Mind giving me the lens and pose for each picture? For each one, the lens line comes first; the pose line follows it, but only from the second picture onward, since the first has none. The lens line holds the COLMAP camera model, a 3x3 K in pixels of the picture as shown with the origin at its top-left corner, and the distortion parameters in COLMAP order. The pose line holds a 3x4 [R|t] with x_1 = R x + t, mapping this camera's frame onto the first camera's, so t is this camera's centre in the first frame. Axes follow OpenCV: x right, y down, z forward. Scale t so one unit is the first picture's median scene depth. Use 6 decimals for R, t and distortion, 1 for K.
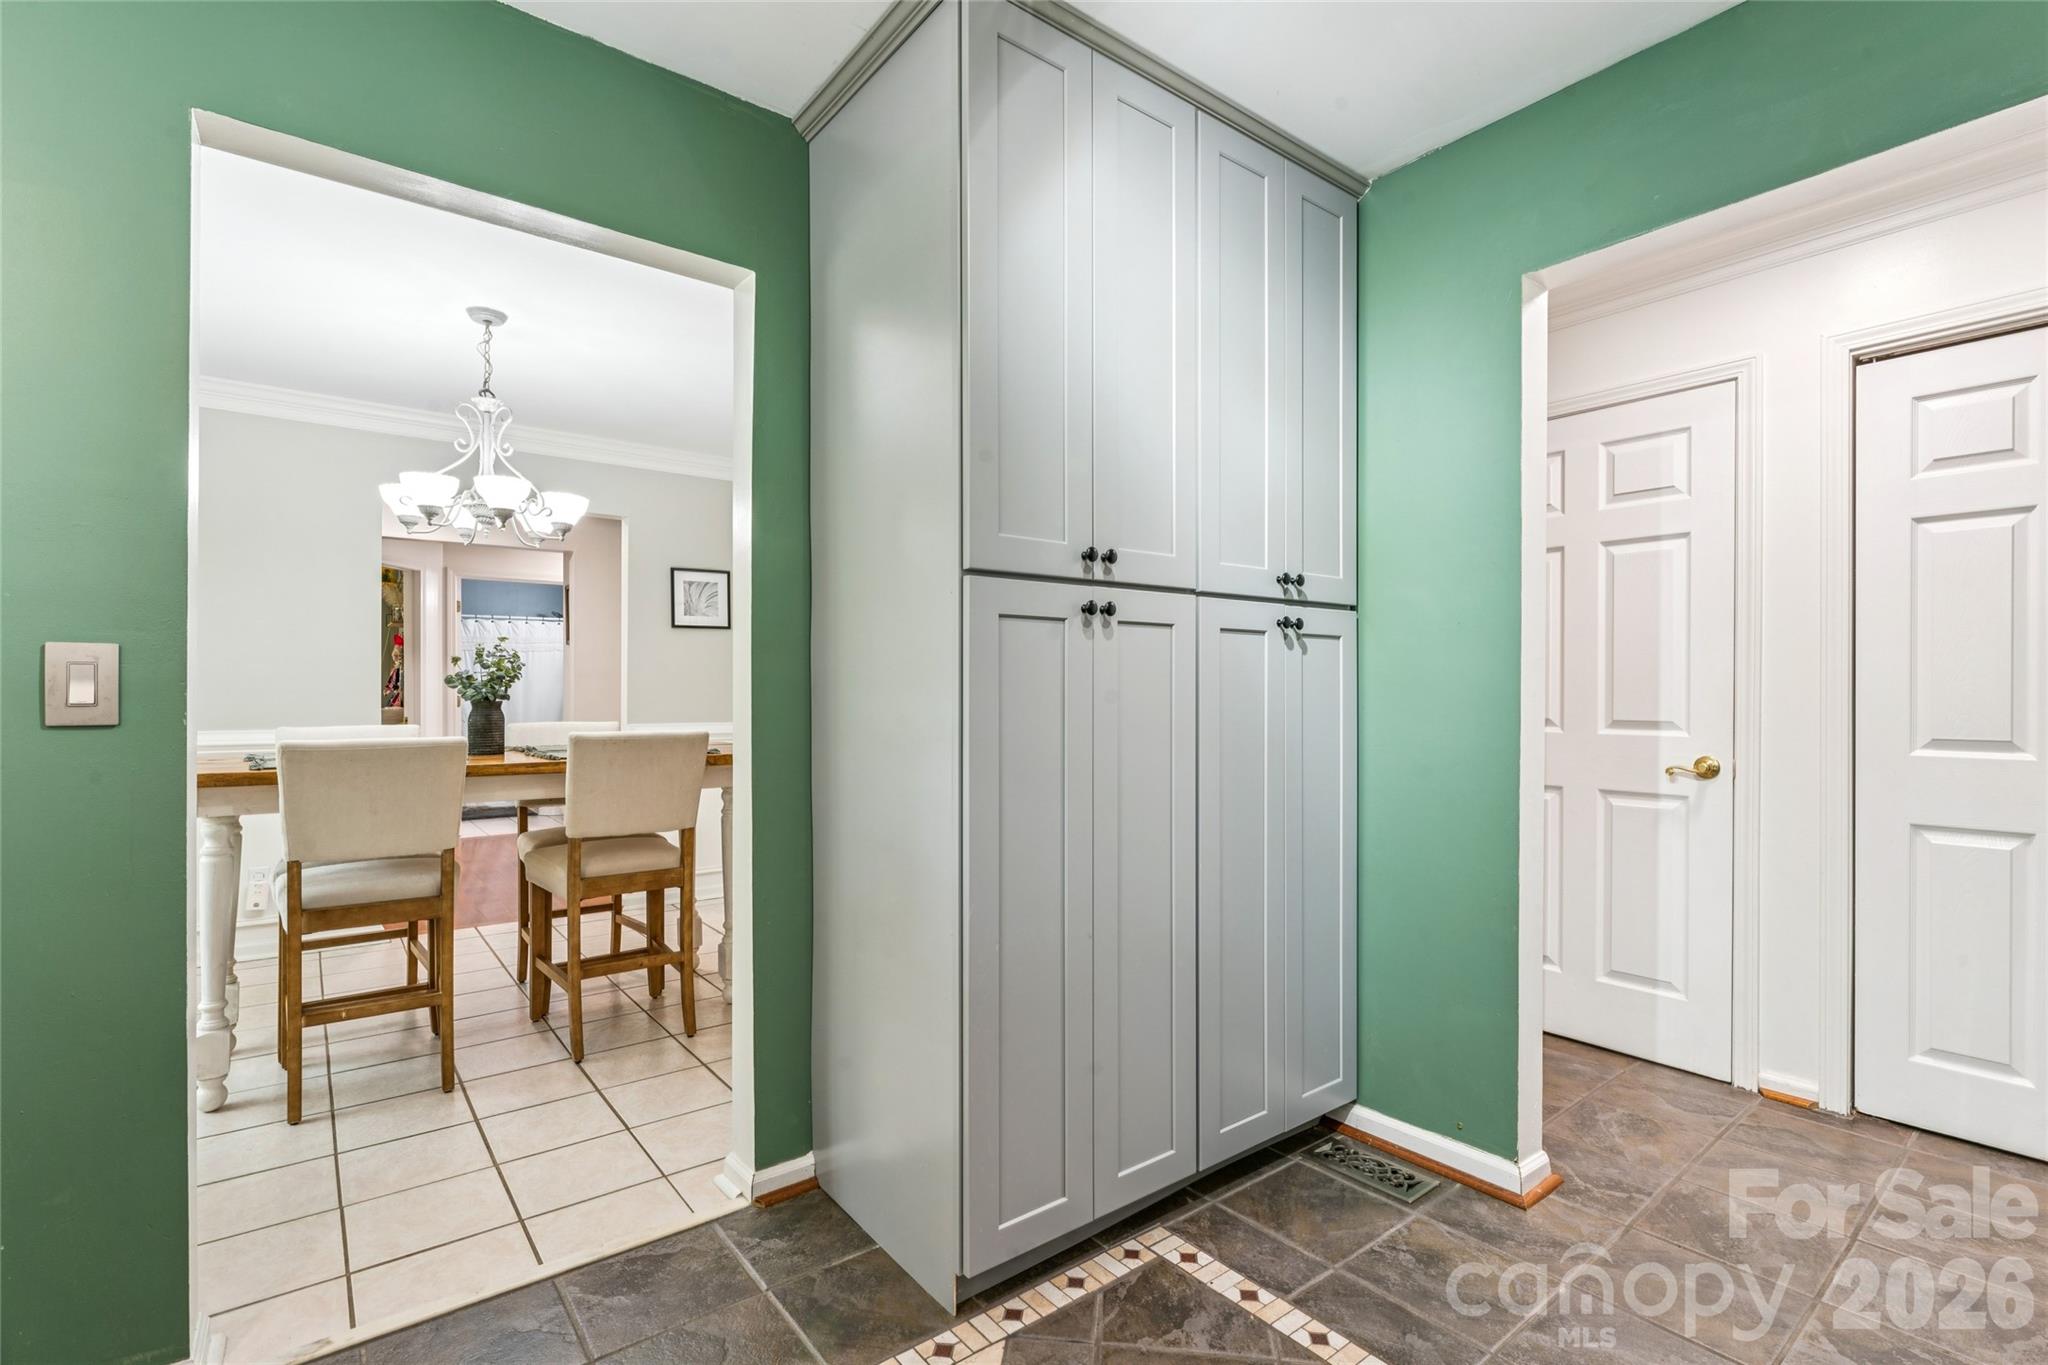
lens RADIAL K [[940.9, 0, 1017.9], [0, 940.9, 688.2], [0, 0, 1]] dist [-0.001207, -0.000057]
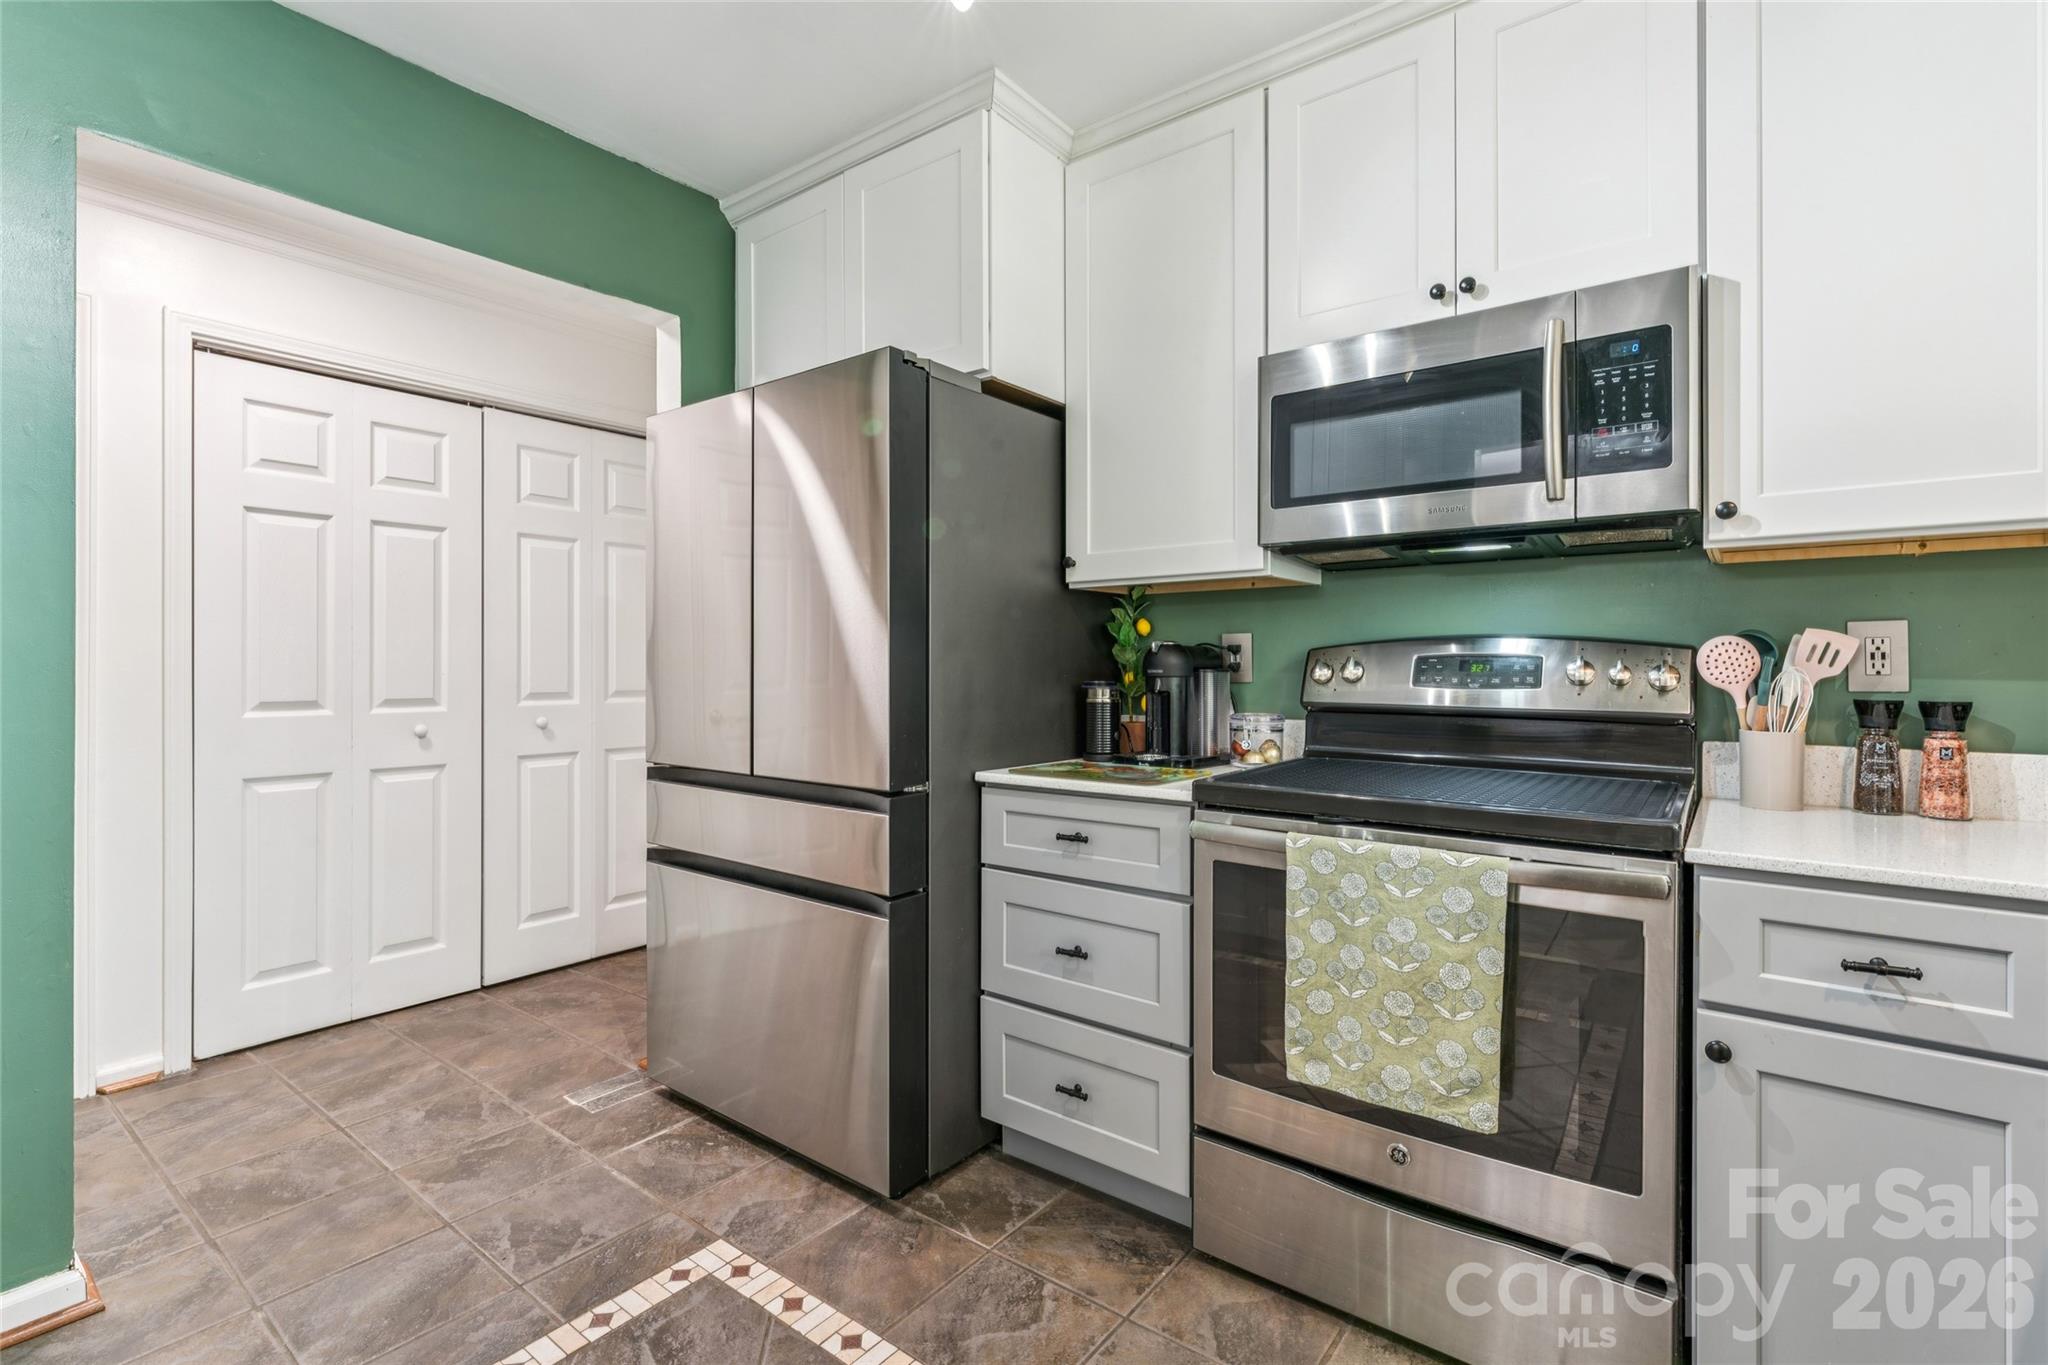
lens RADIAL K [[938.3, 0, 1020.2], [0, 938.3, 665.8], [0, 0, 1]] dist [-0.001208, 0.000038]
pose [[-0.253018, -0.001015, 0.967461, -0.371184], [-0.005141, 0.999987, -0.000295, 0.005083], [-0.967448, -0.005048, -0.253020, 0.396626]]
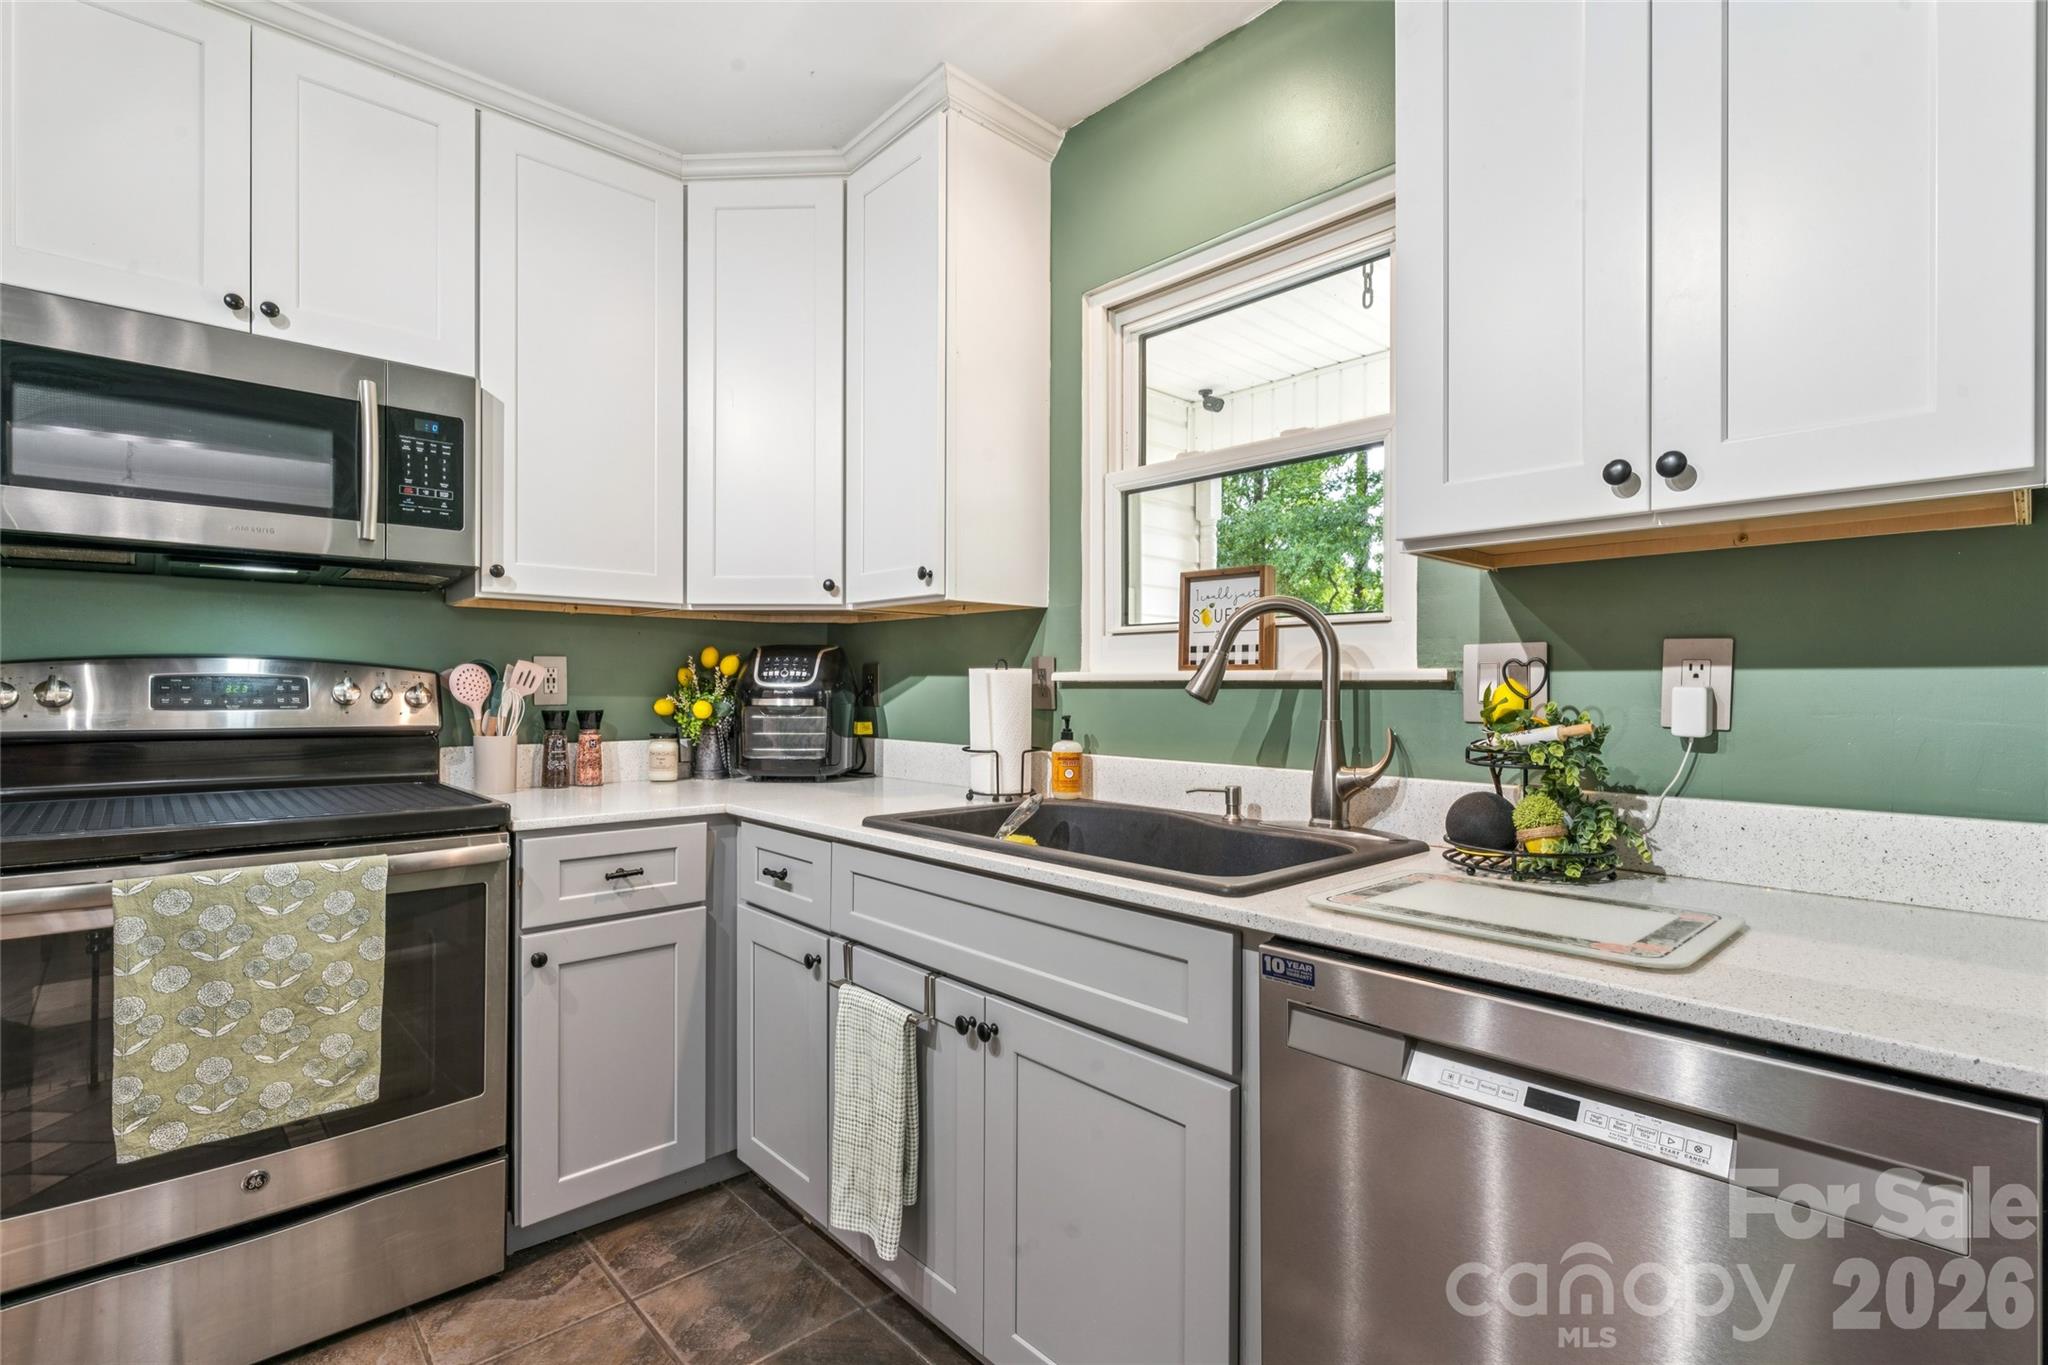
lens RADIAL K [[938.2, 0, 1021.3], [0, 938.2, 687.0], [0, 0, 1]] dist [-0.001103, -0.000279]
pose [[-0.995946, -0.003039, -0.089899, -0.330810], [-0.002520, 0.999980, -0.005879, 0.005504], [0.089915, -0.005628, -0.995933, 0.508259]]
